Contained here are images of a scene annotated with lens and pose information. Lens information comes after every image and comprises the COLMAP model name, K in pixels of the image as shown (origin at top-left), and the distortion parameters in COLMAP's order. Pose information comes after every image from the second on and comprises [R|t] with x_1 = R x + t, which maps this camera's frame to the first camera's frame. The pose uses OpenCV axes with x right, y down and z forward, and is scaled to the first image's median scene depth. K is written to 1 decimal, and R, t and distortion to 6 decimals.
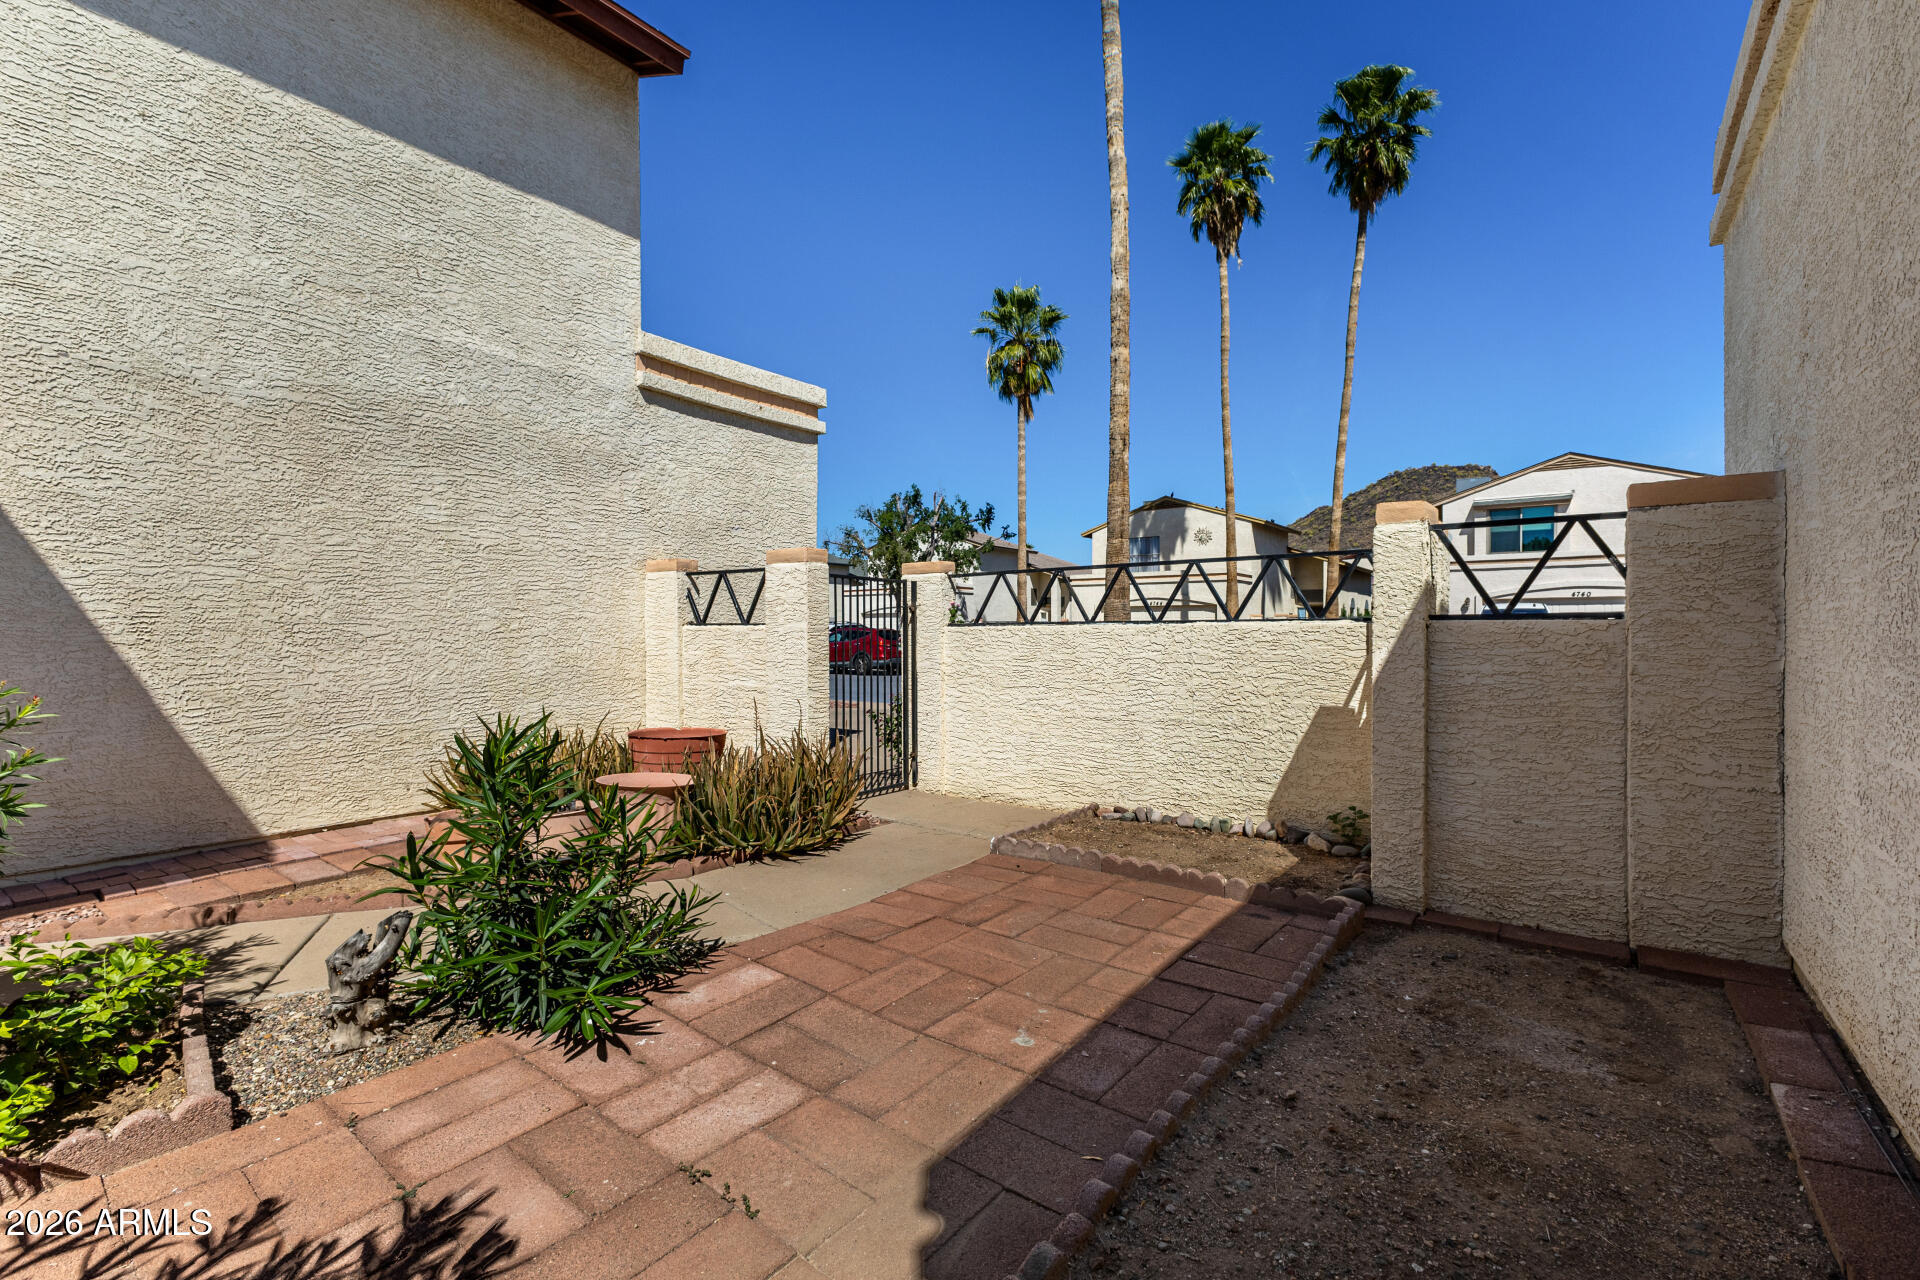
lens RADIAL K [[828.2, 0, 967.0], [0, 828.2, 640.3], [0, 0, 1]] dist [0.001574, 0.000265]
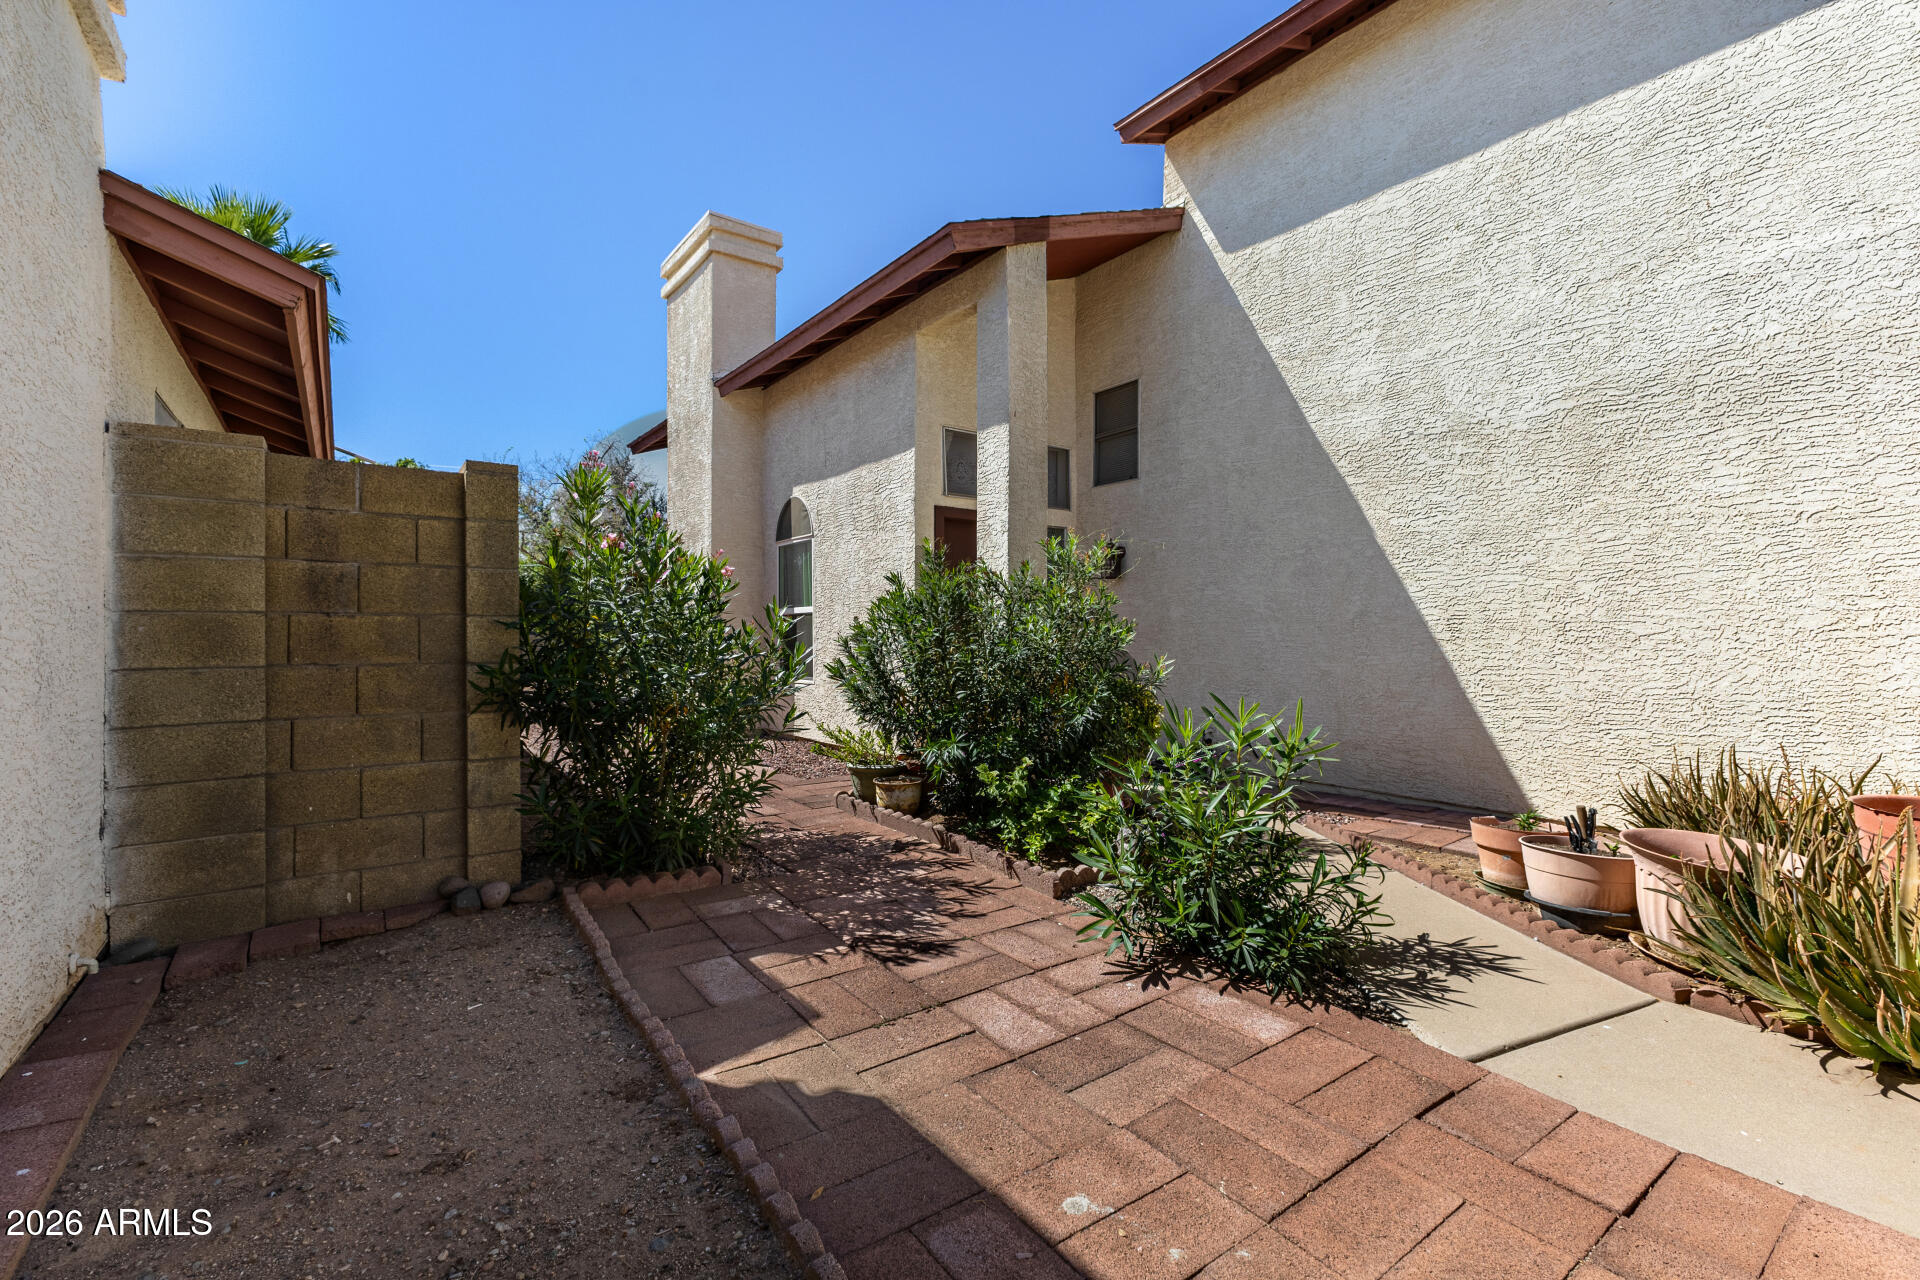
lens RADIAL K [[828.2, 0, 967.0], [0, 828.2, 640.3], [0, 0, 1]] dist [0.001574, 0.000265]
pose [[-0.296425, 0.006982, -0.955031, 0.415394], [-0.009457, 0.999903, 0.010245, -0.001086], [0.955009, 0.012069, -0.296331, 0.604812]]
